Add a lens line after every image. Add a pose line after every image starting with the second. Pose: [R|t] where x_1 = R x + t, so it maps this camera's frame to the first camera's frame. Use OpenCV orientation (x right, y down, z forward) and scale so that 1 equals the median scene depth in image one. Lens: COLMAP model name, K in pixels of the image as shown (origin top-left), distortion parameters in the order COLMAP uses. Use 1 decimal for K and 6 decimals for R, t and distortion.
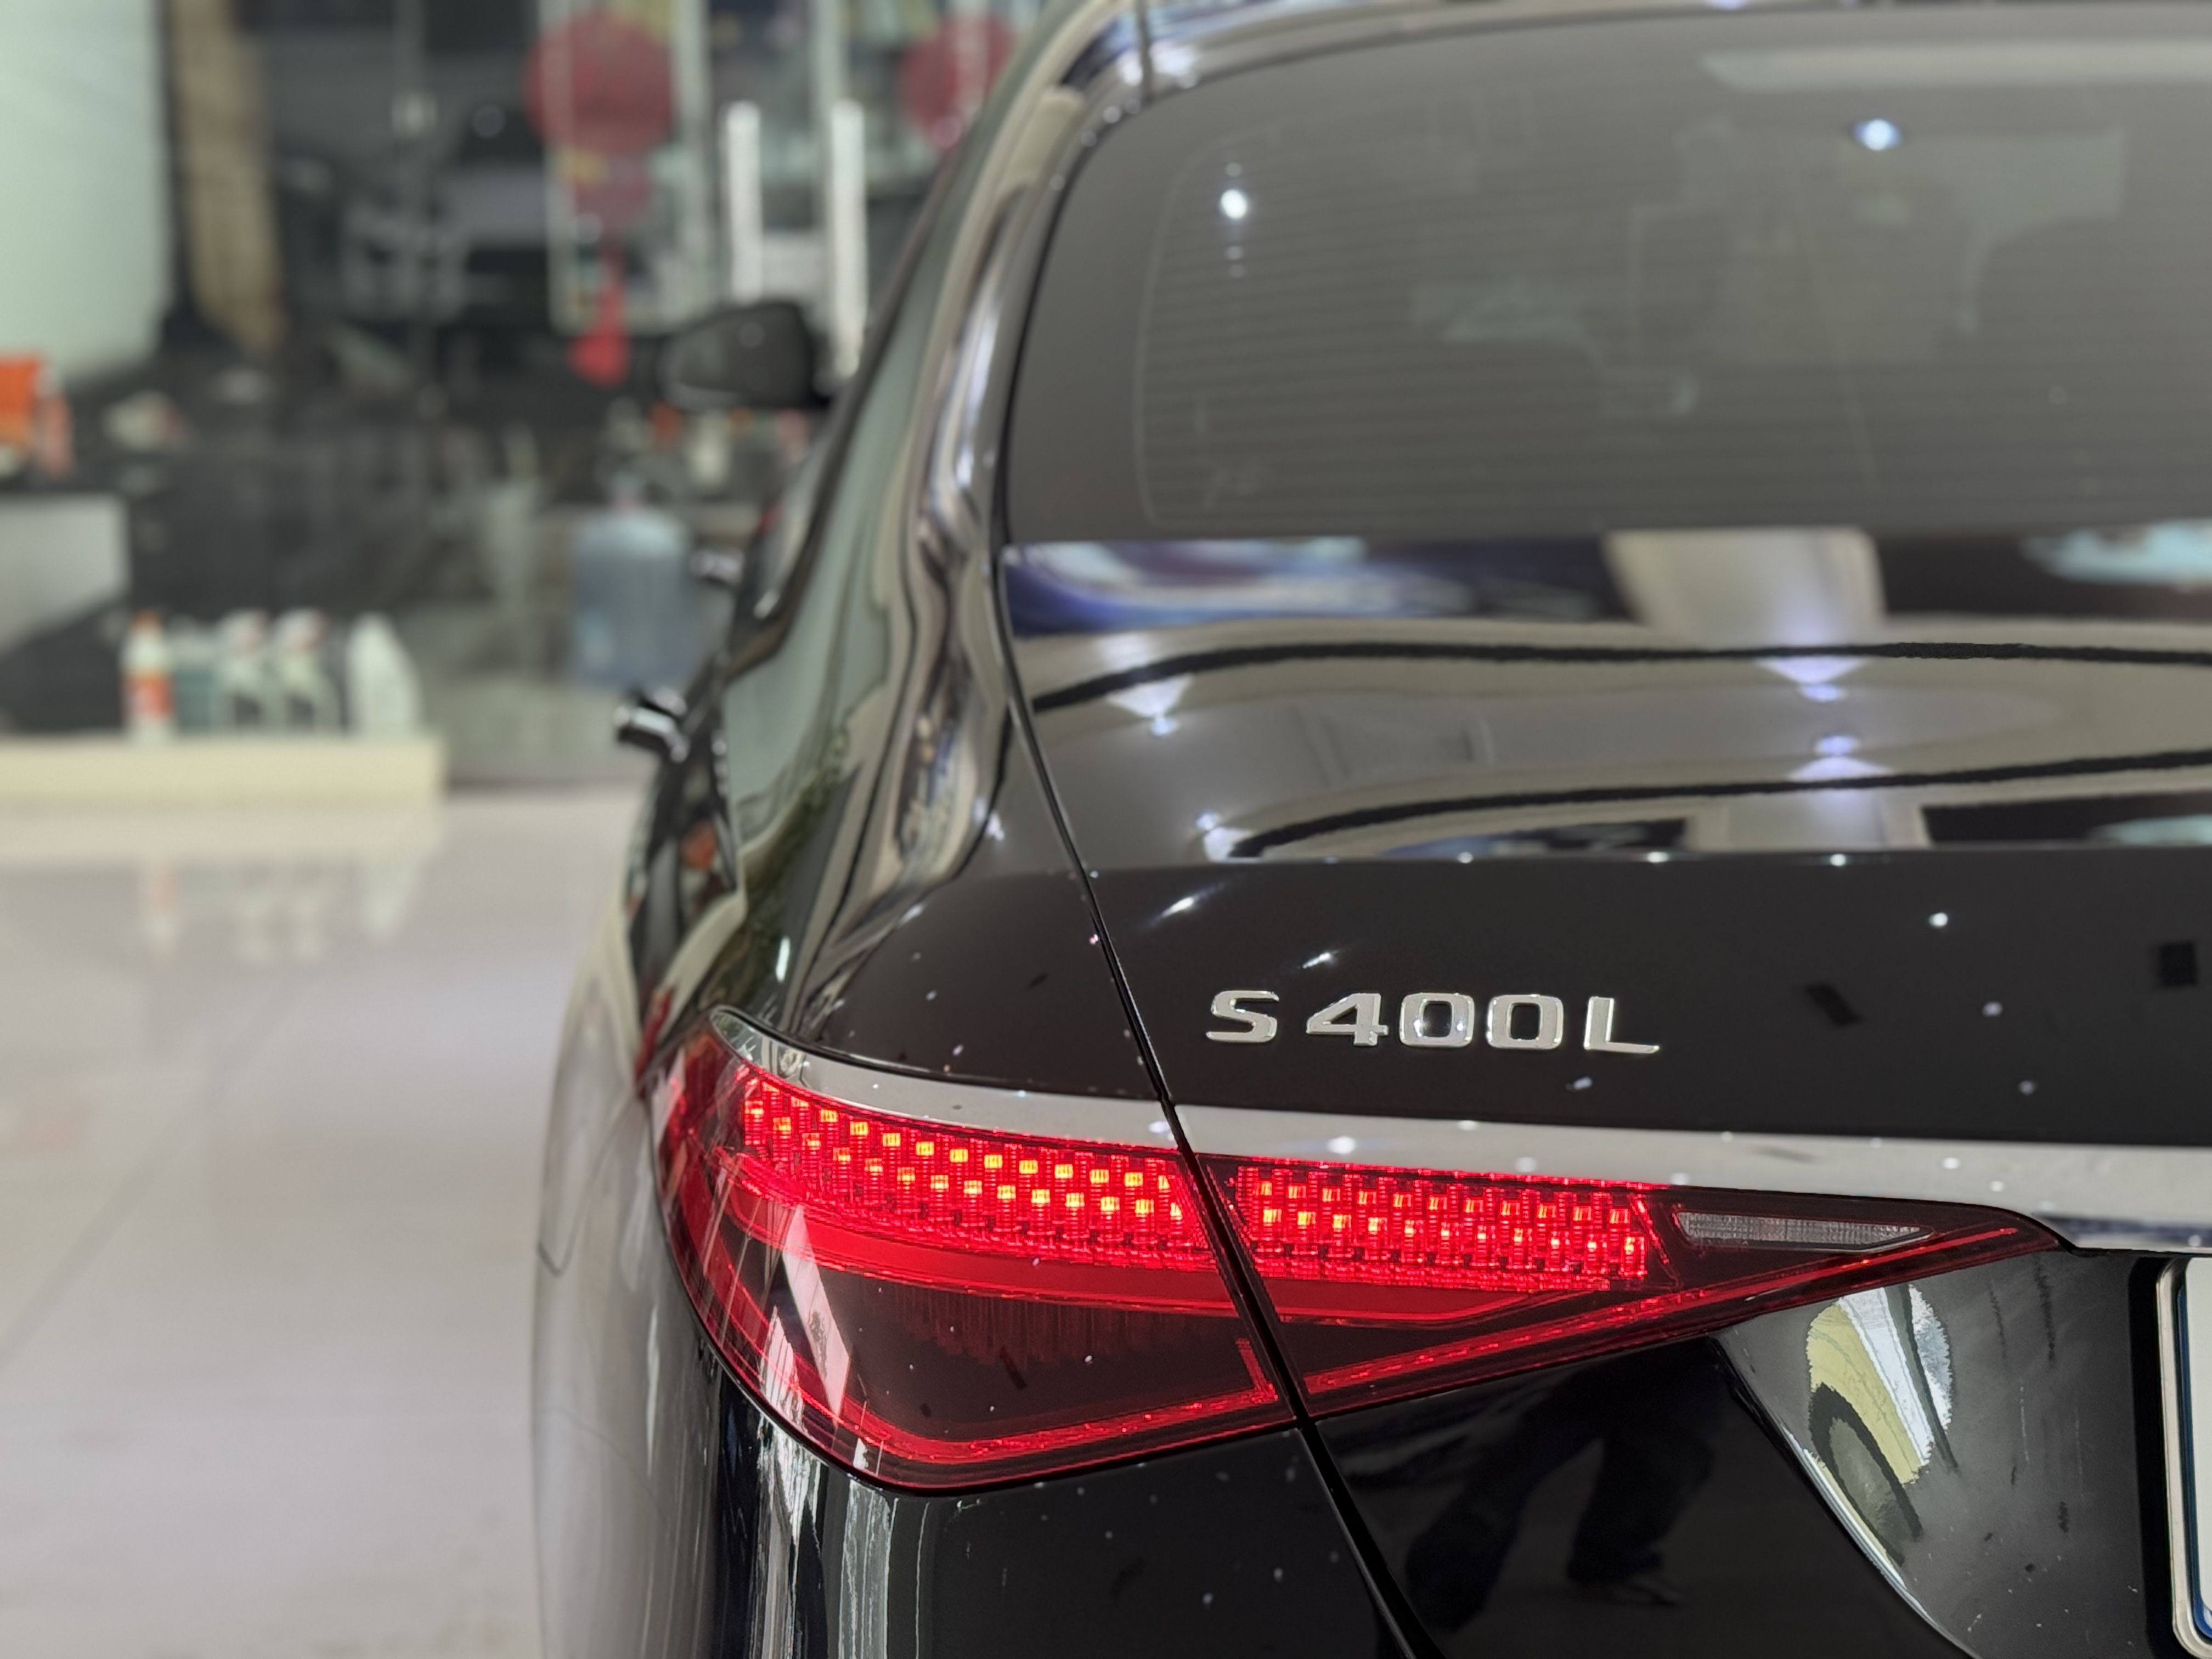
lens RADIAL K [[3947.5, 0, 1106.0], [0, 3947.5, 829.5], [0, 0, 1]] dist [0.156488, -0.032419]
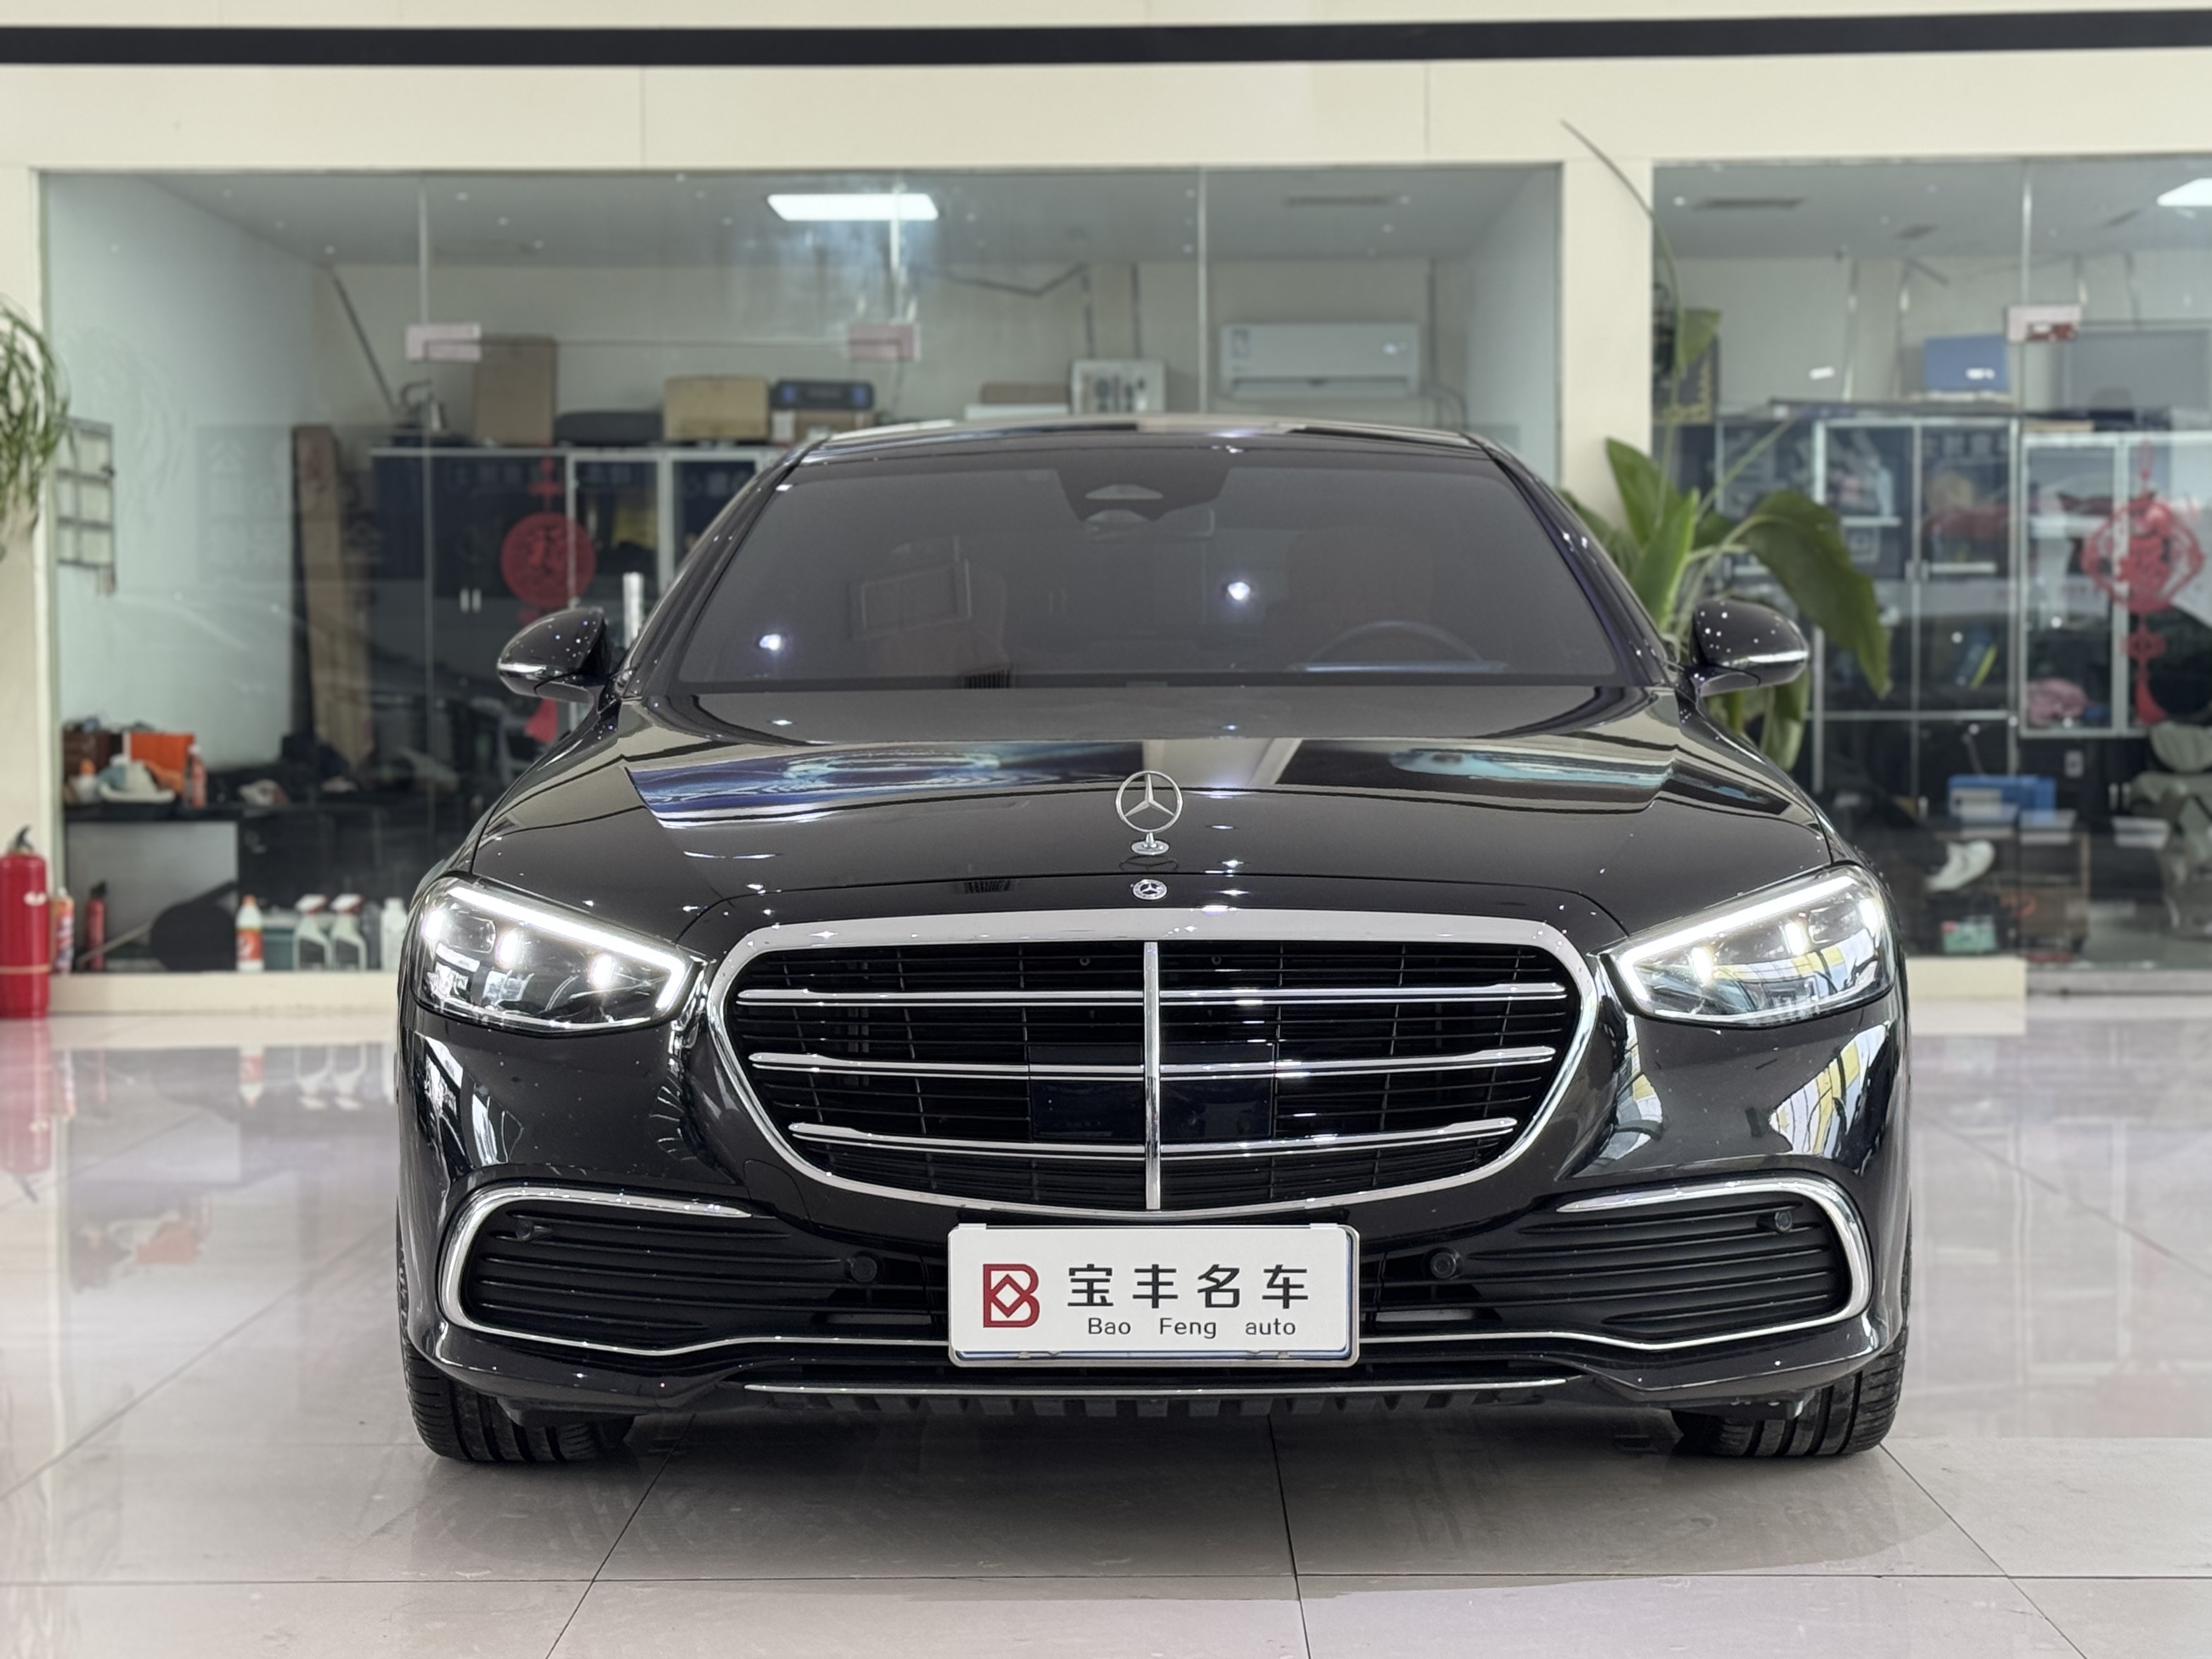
lens RADIAL K [[3947.5, 0, 1106.0], [0, 3947.5, 829.5], [0, 0, 1]] dist [0.156488, -0.032419]
pose [[0.999018, -0.002942, -0.044212, 0.163957], [-0.003134, 0.990601, -0.136748, 0.134071], [0.044199, 0.136752, 0.989619, -0.532723]]
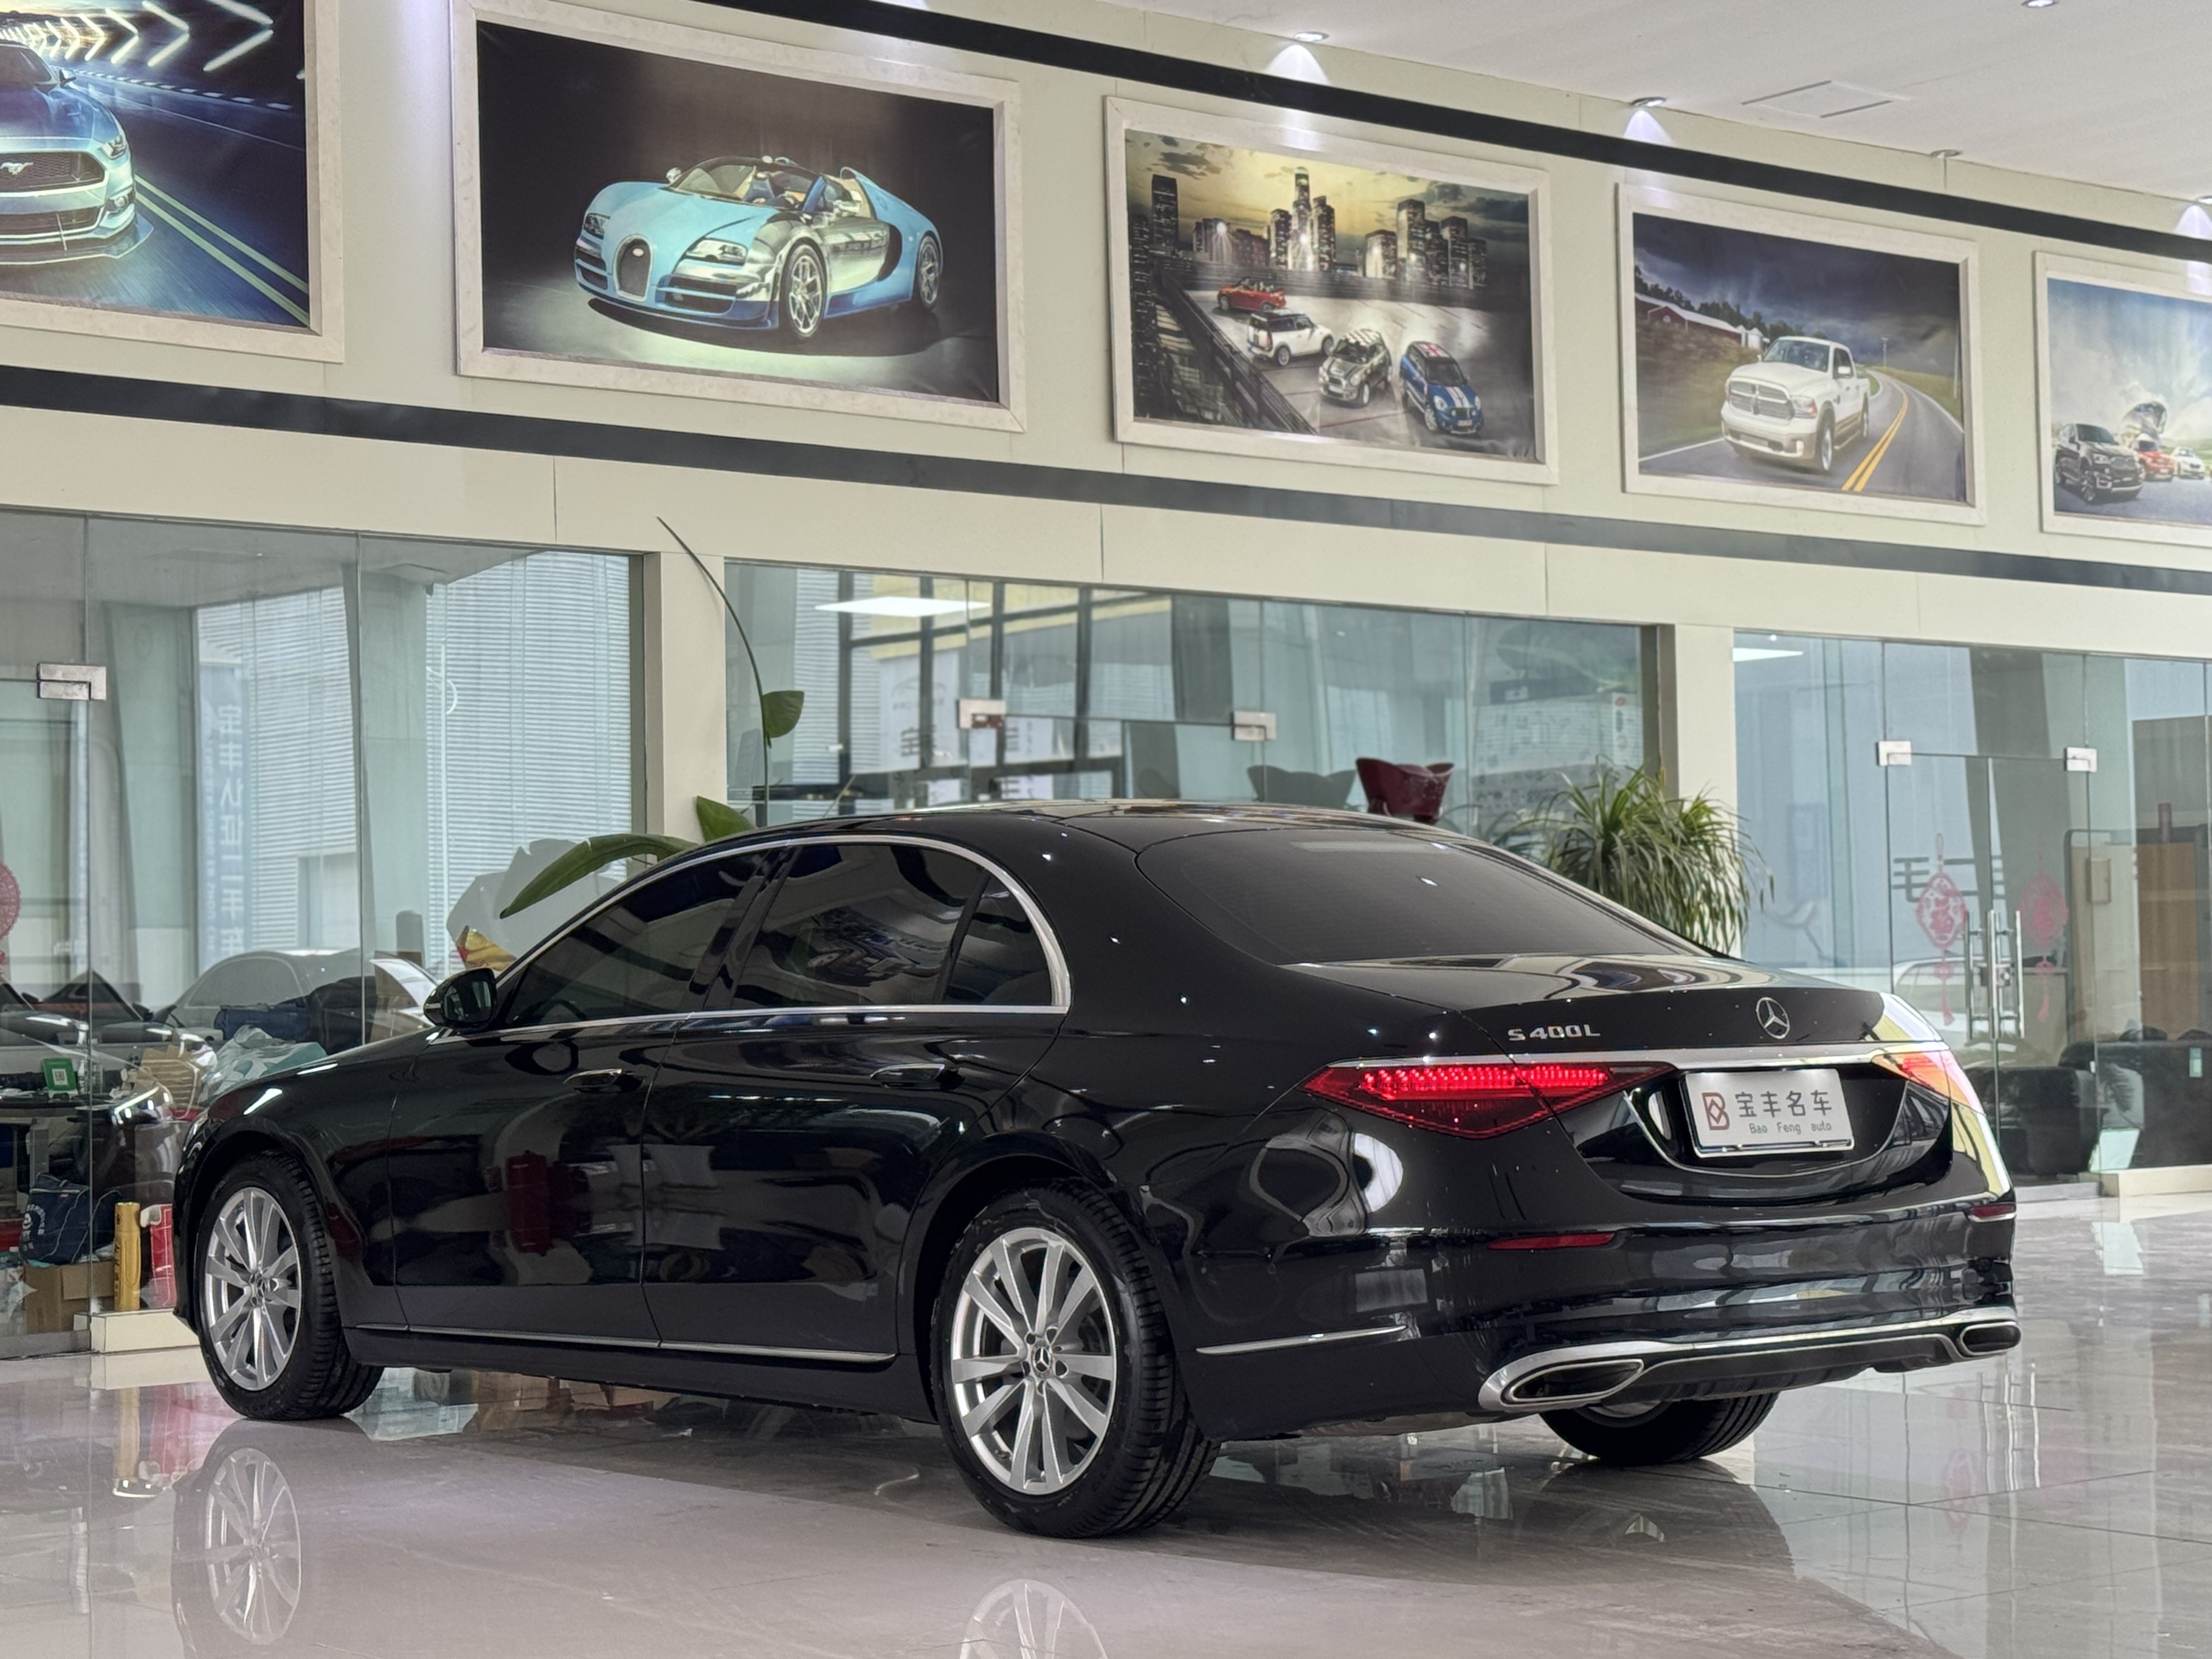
lens RADIAL K [[3947.5, 0, 1106.0], [0, 3947.5, 829.5], [0, 0, 1]] dist [0.156488, -0.032419]
pose [[0.787965, 0.012938, 0.615584, -0.628830], [0.121907, 0.976709, -0.176573, 0.112961], [-0.603531, 0.214177, 0.768036, -0.454115]]
